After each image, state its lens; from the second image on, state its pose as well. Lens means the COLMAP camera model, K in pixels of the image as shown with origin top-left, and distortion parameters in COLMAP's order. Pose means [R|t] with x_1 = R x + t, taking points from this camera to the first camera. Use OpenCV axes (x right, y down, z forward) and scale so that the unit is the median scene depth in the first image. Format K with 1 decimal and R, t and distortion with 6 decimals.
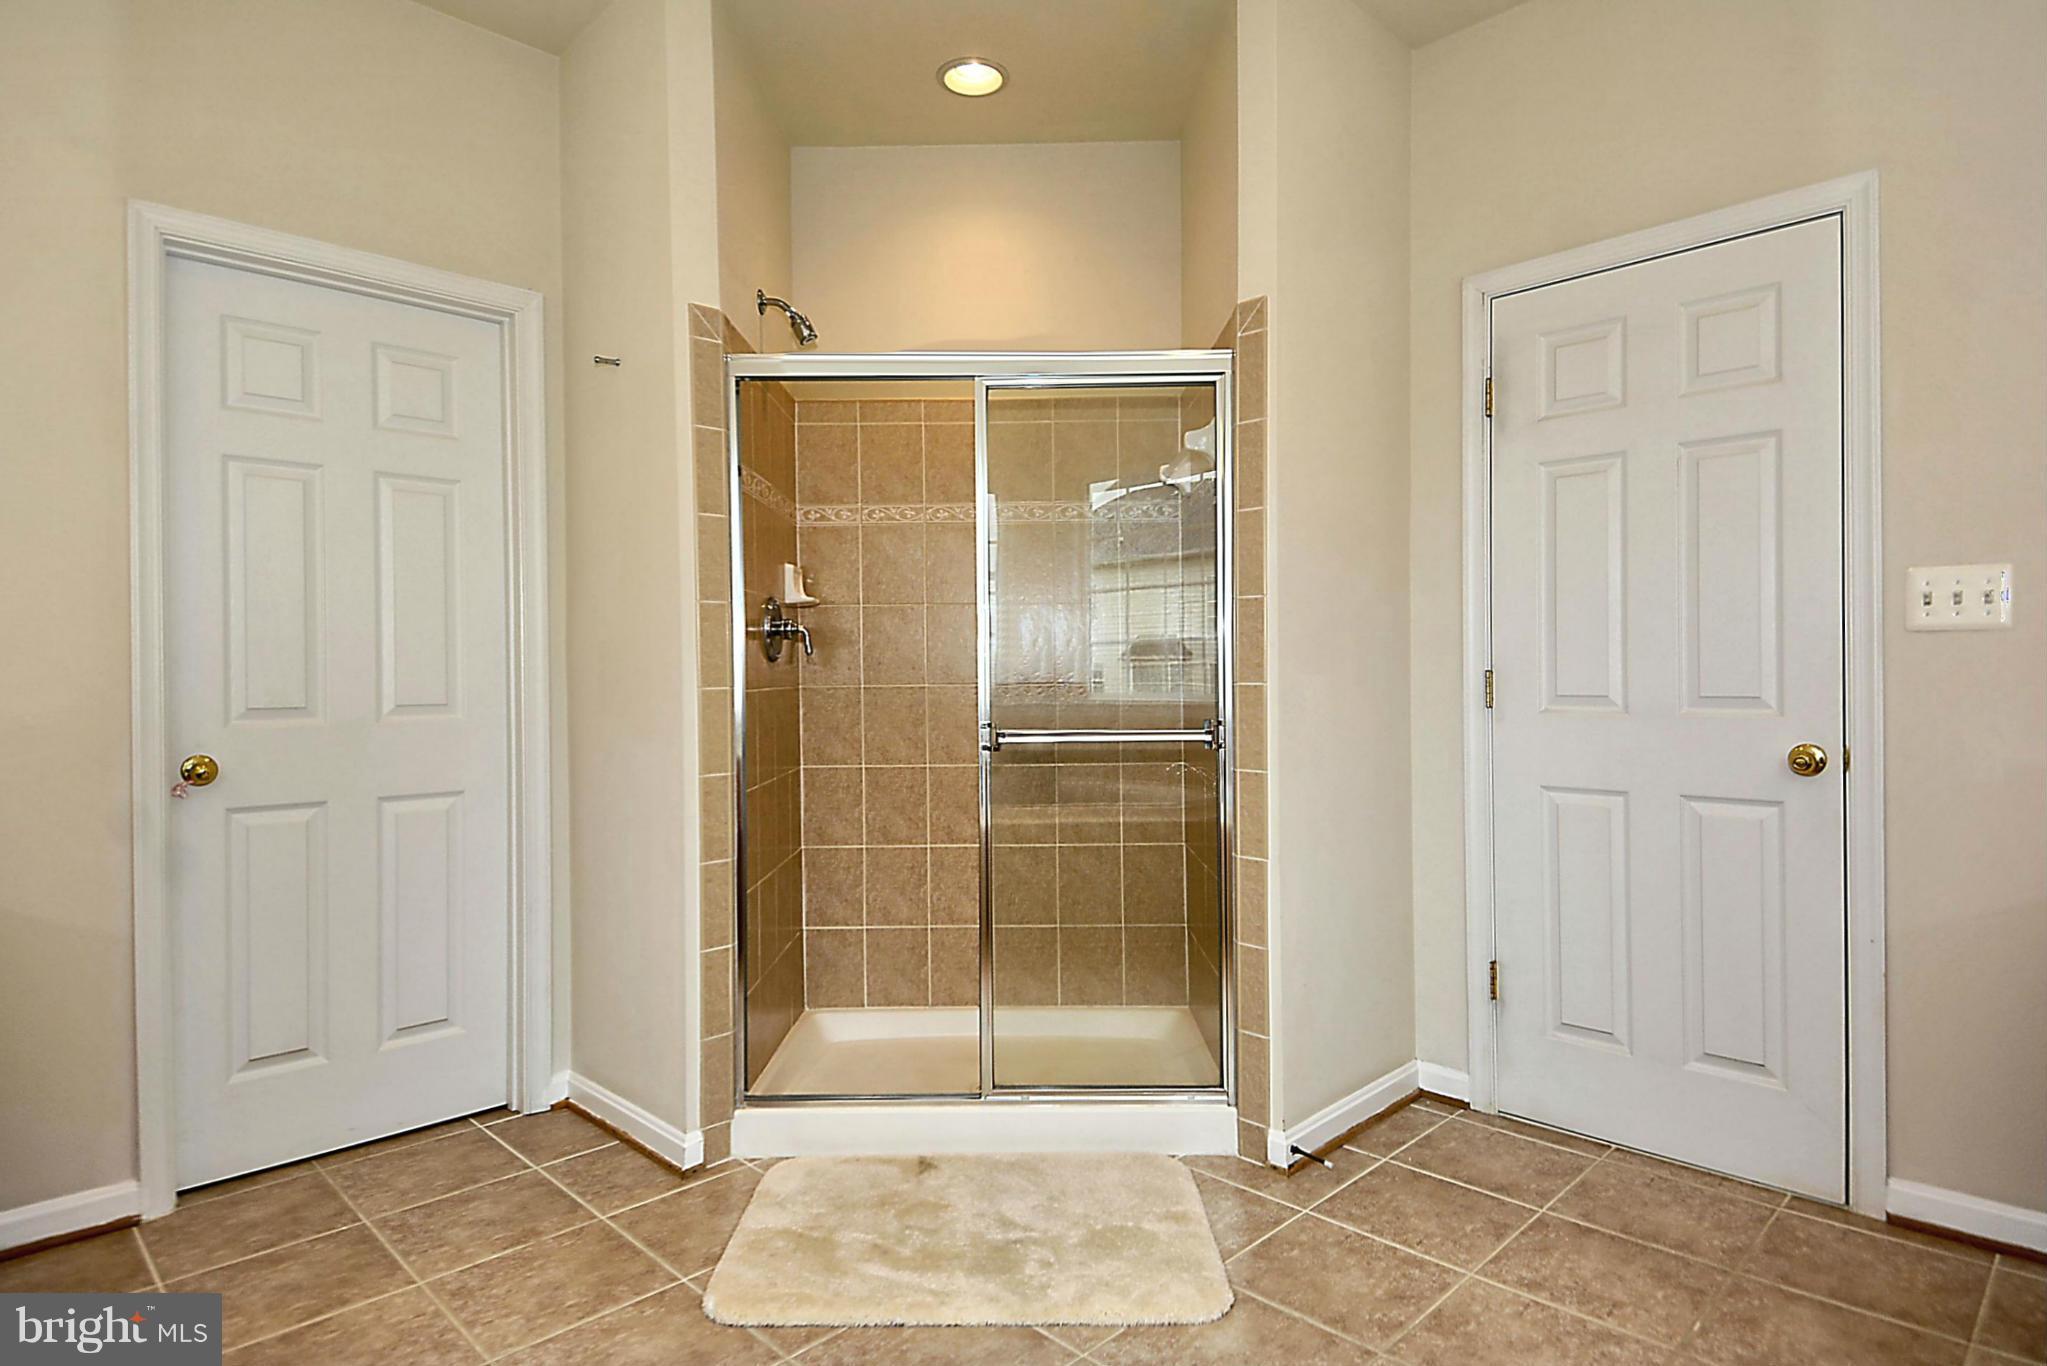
lens RADIAL K [[1098.5, 0, 1015.7], [0, 1098.5, 680.5], [0, 0, 1]] dist [-0.007162, -0.001955]
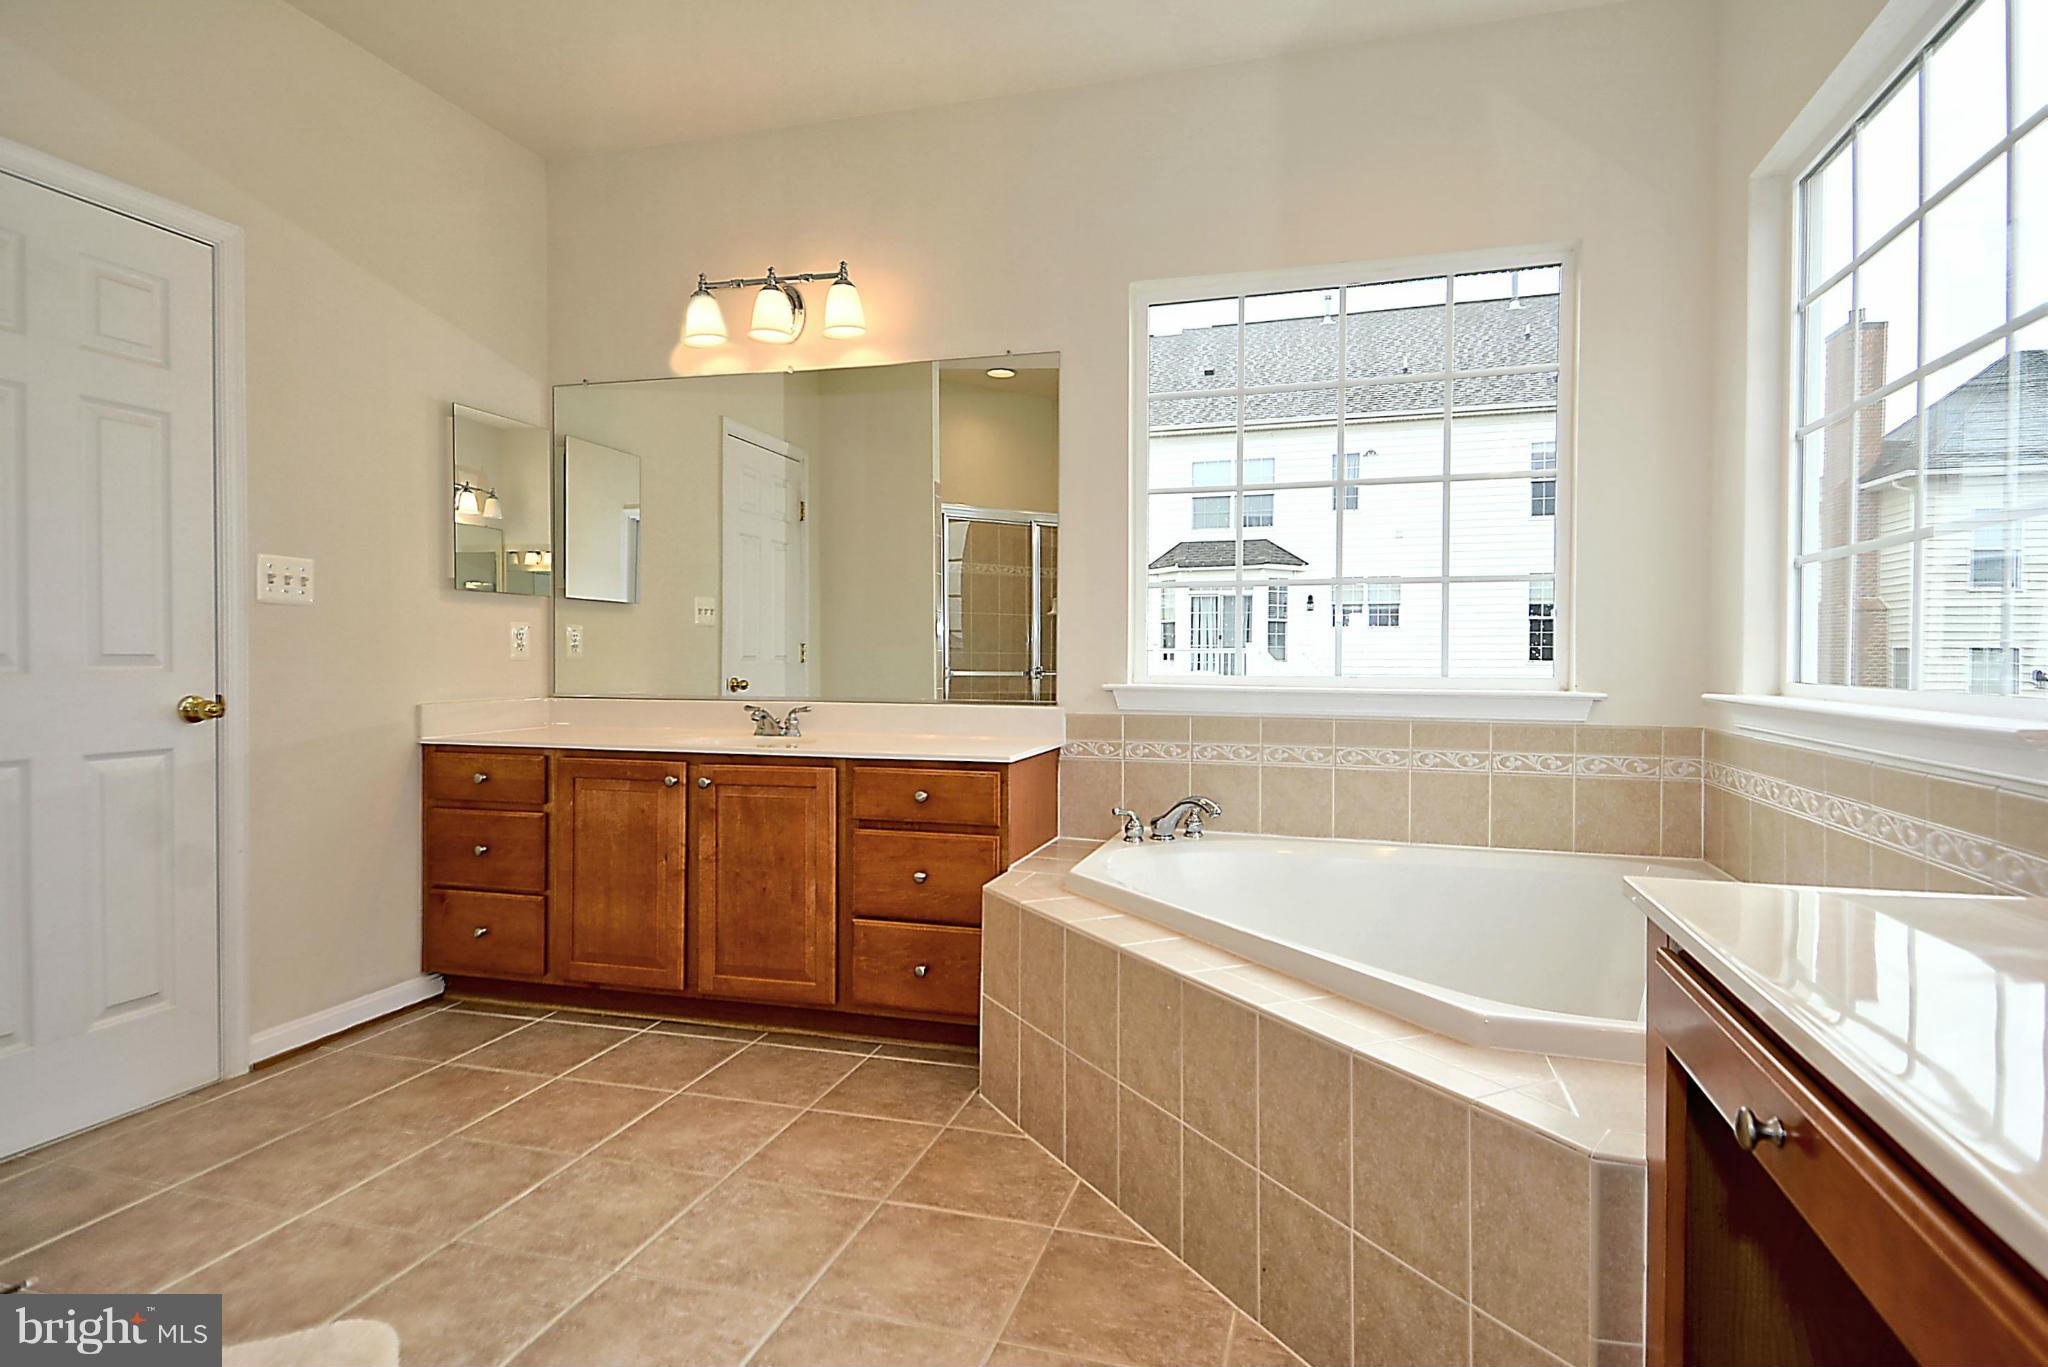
lens RADIAL K [[1099.0, 0, 1025.6], [0, 1099.0, 666.8], [0, 0, 1]] dist [-0.007162, -0.001955]
pose [[-0.478805, -0.006561, 0.877897, -0.734699], [0.001546, 0.999964, 0.008316, 0.021085], [-0.877920, 0.005339, -0.478778, 0.819551]]
